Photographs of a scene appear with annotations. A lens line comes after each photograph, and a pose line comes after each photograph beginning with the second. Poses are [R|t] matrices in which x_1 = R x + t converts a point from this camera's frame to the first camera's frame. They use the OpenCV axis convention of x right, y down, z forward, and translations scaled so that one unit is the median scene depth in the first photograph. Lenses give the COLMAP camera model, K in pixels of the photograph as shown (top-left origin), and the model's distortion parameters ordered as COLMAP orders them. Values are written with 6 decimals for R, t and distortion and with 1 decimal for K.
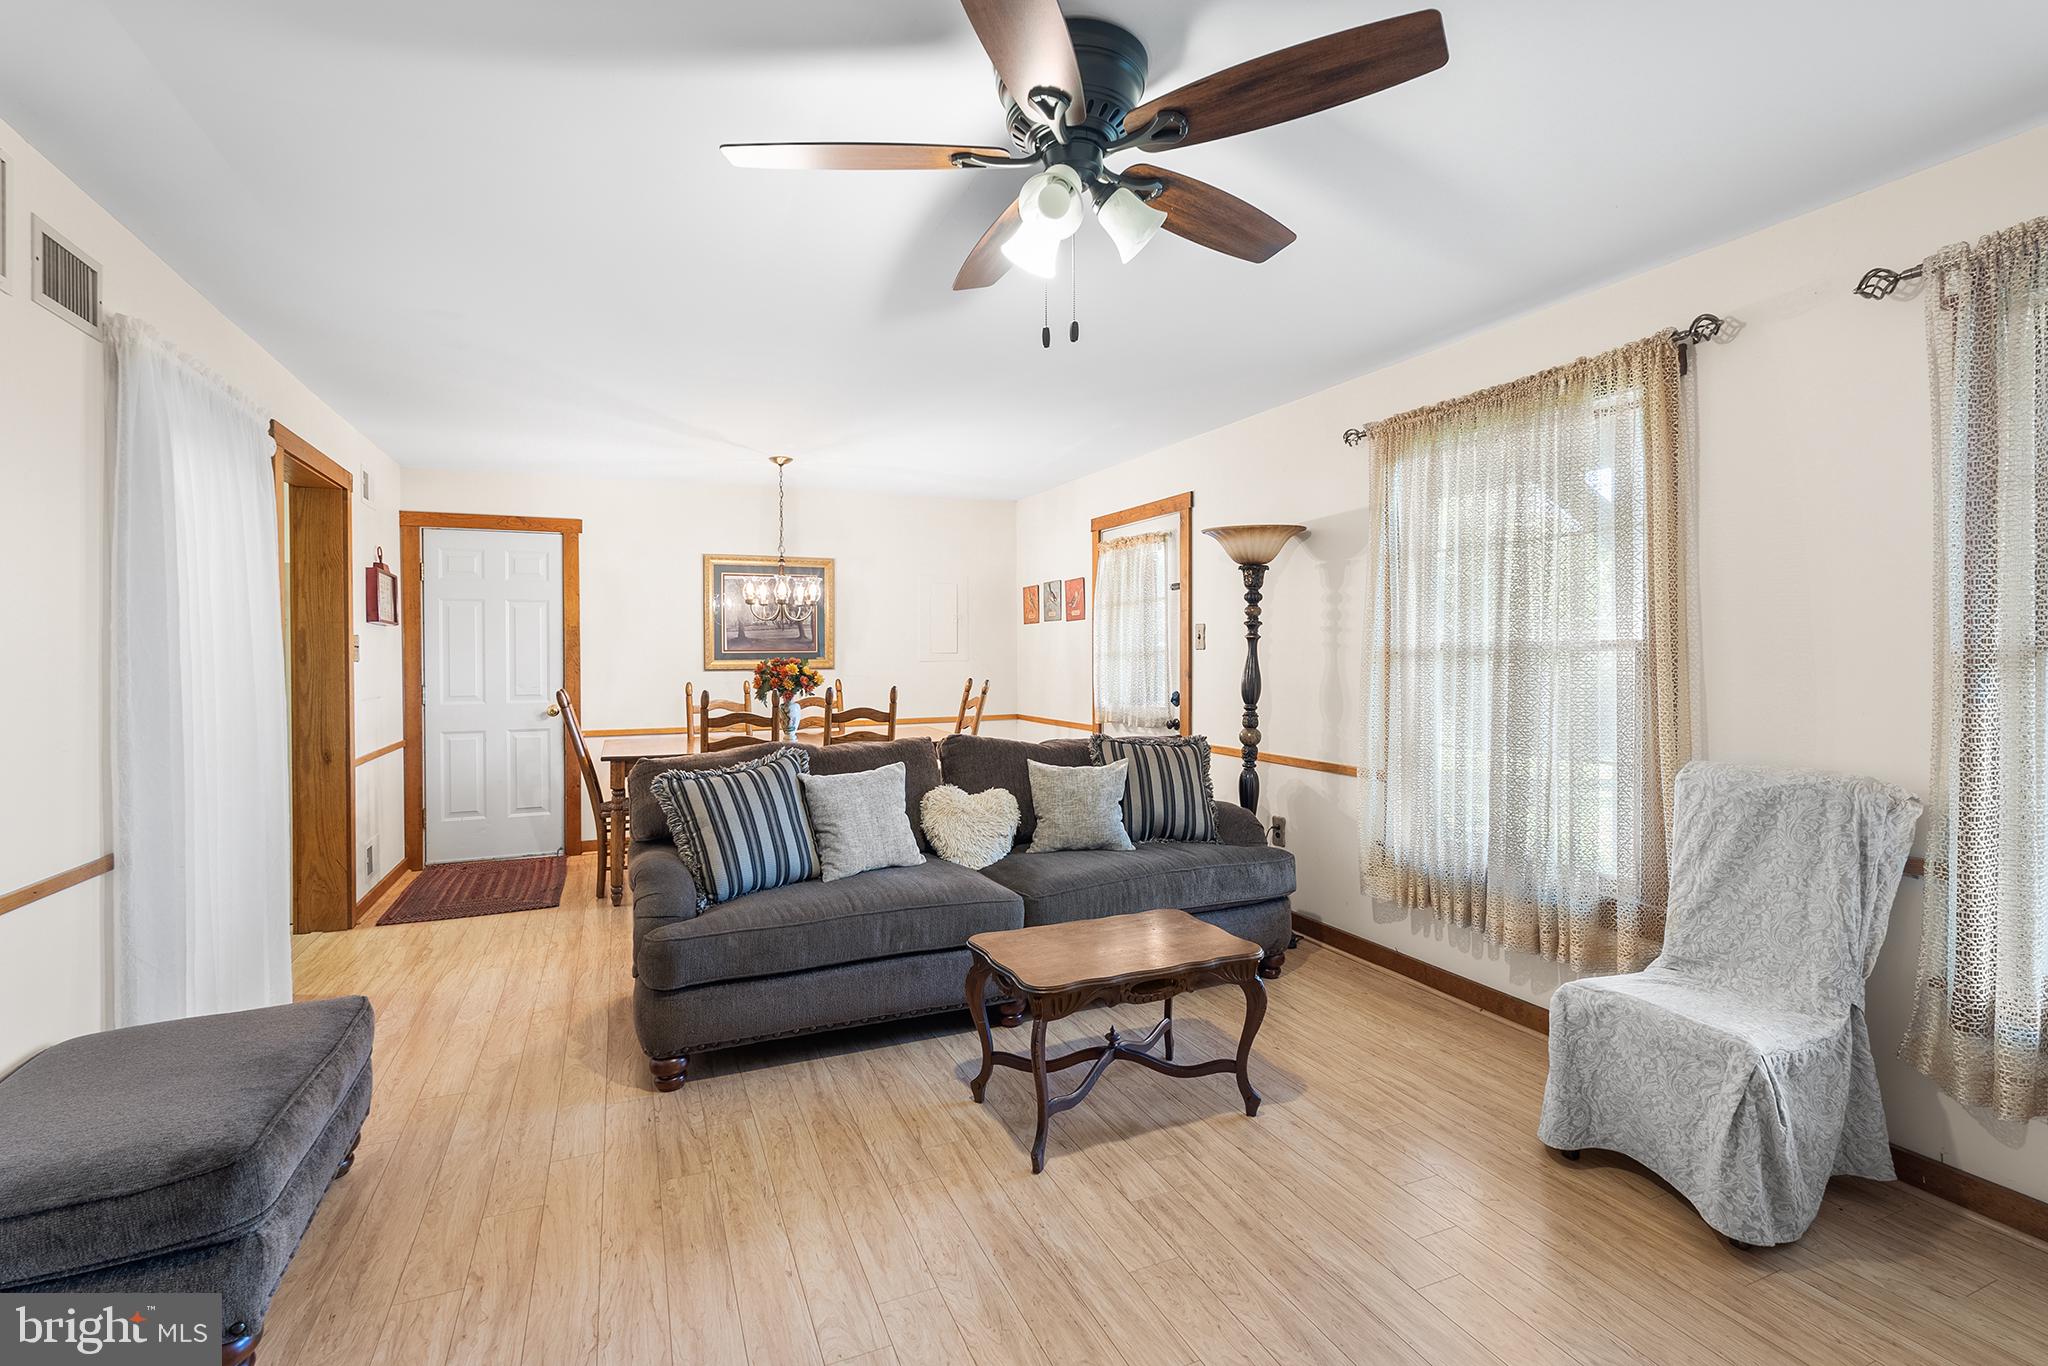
lens RADIAL K [[918.2, 0, 1025.8], [0, 918.2, 665.9], [0, 0, 1]] dist [-0.003838, 0.000295]
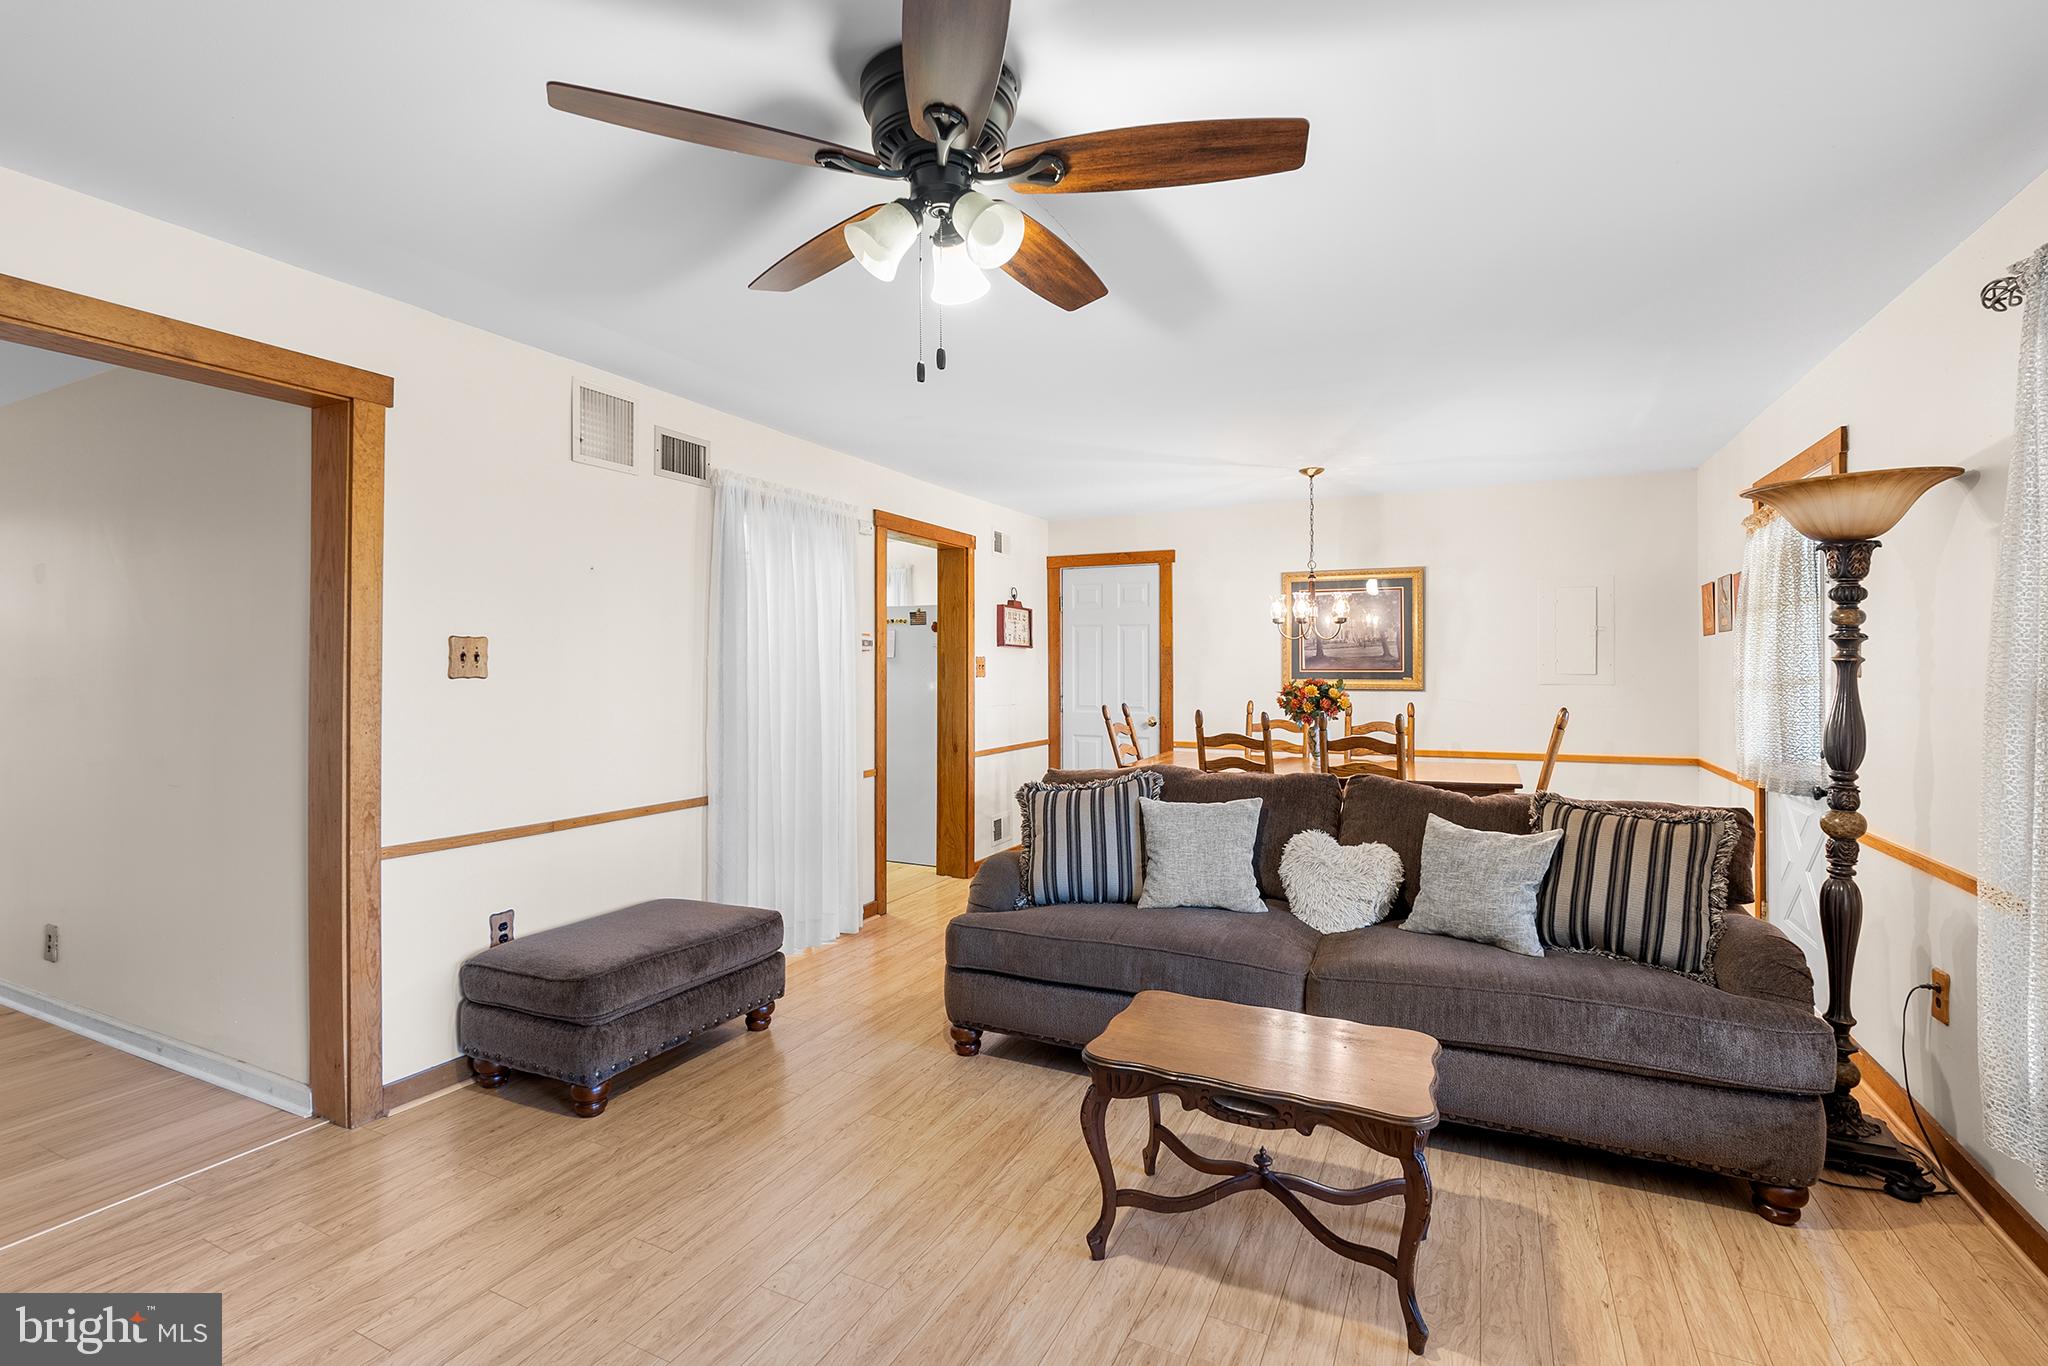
lens RADIAL K [[940.3, 0, 1018.0], [0, 940.3, 662.6], [0, 0, 1]] dist [-0.002961, 0.000327]
pose [[0.645965, 0.003844, -0.763357, 0.378847], [-0.016350, 0.999828, -0.008800, -0.015903], [0.763192, 0.018165, 0.645917, 0.186910]]
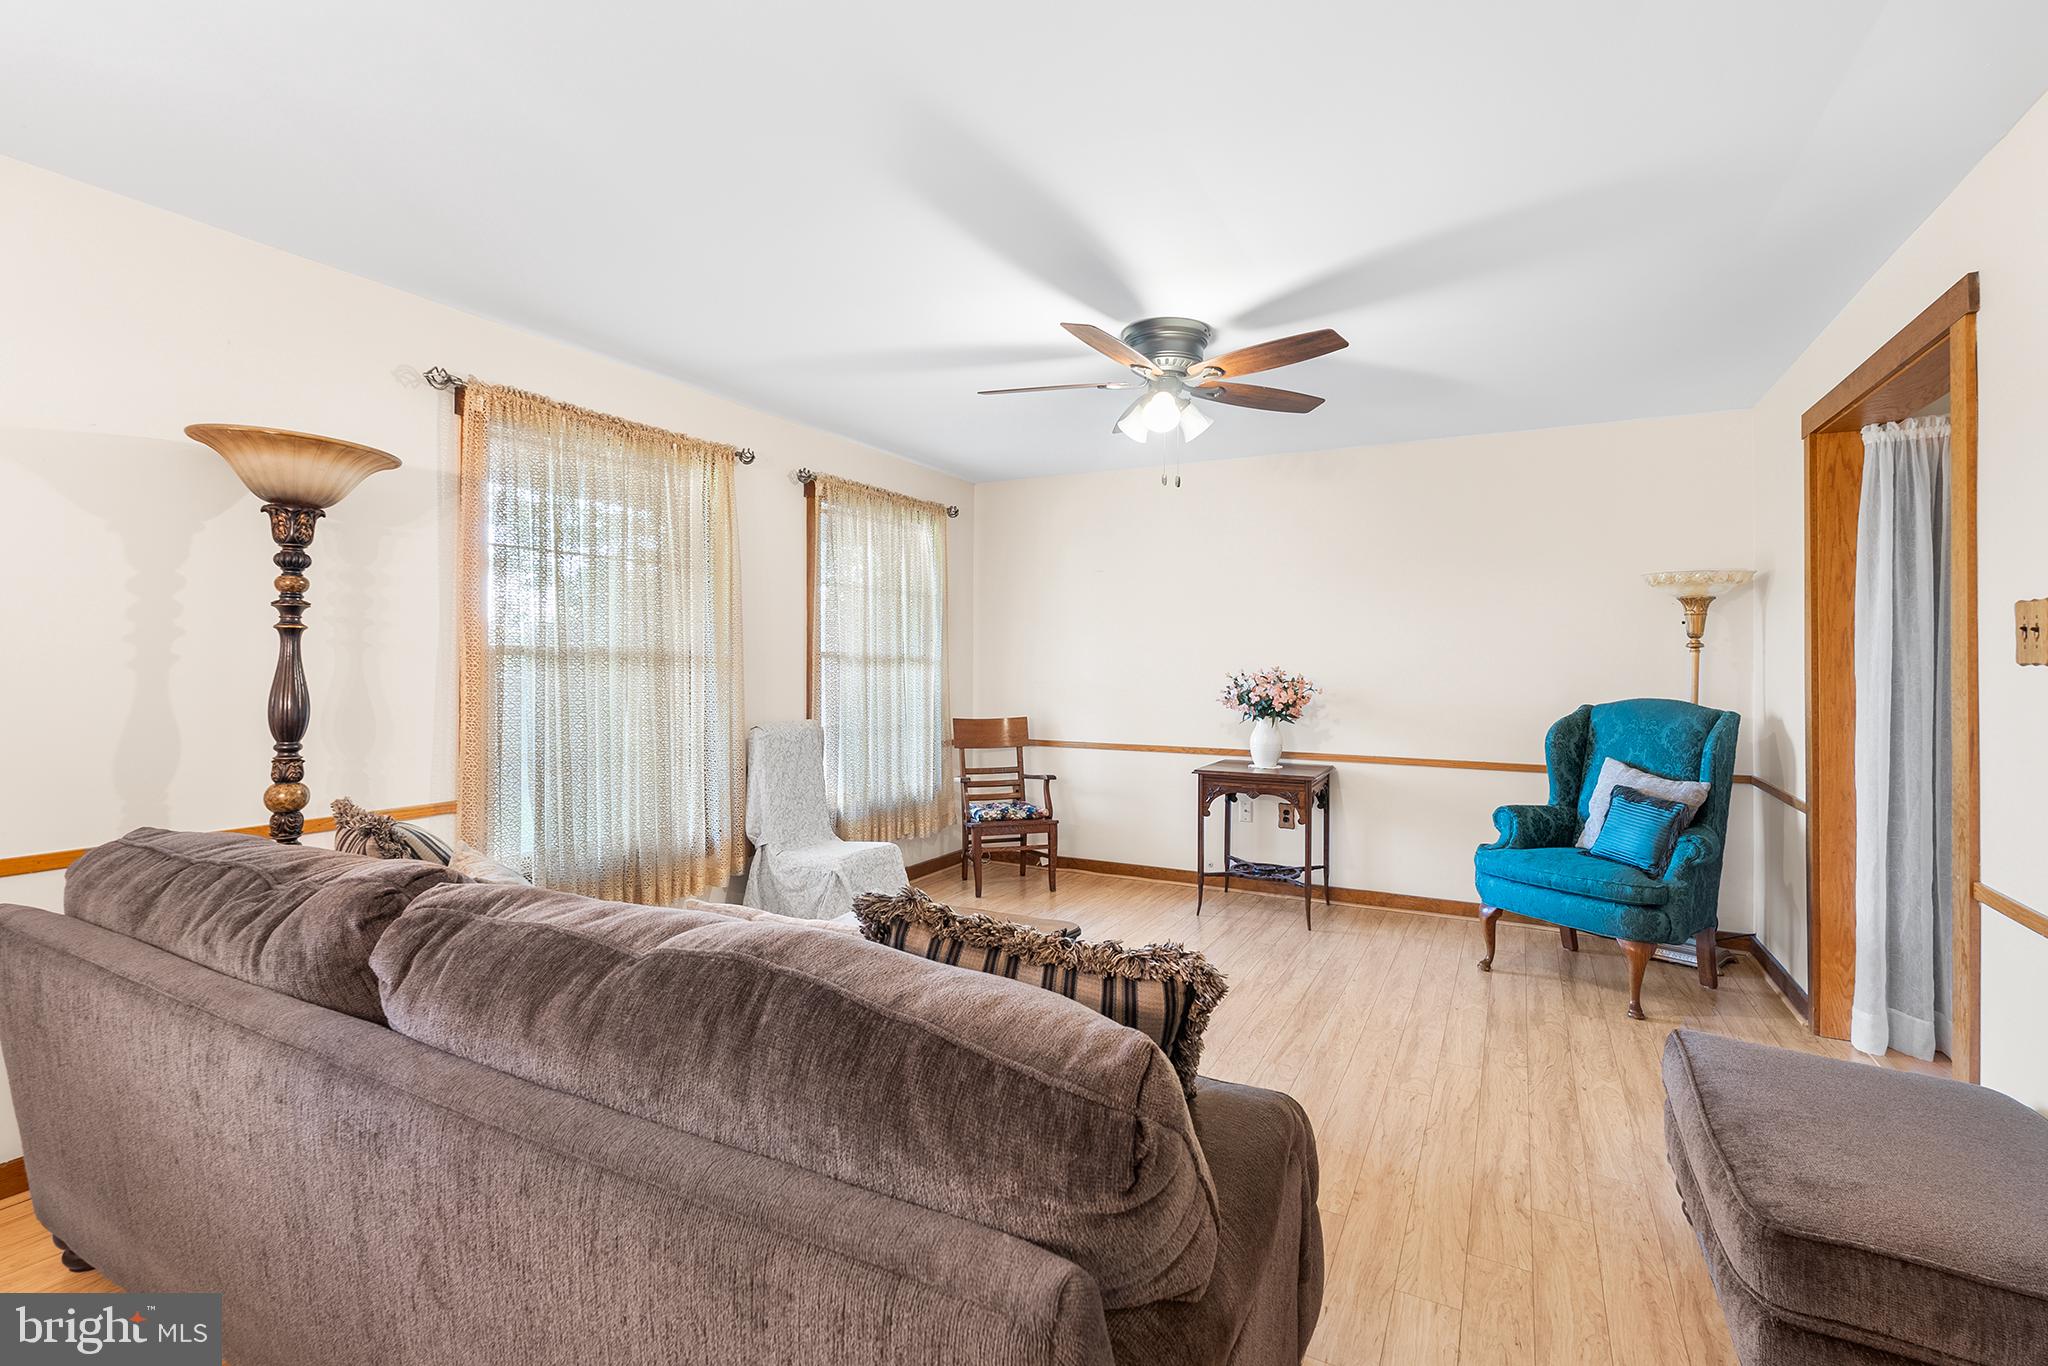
lens RADIAL K [[923.5, 0, 1012.2], [0, 923.5, 652.9], [0, 0, 1]] dist [-0.005002, -0.000140]
pose [[-0.610225, 0.004646, 0.792215, -0.524284], [0.006340, 0.999979, -0.000981, -0.011773], [-0.792203, 0.004424, -0.610242, 1.027195]]
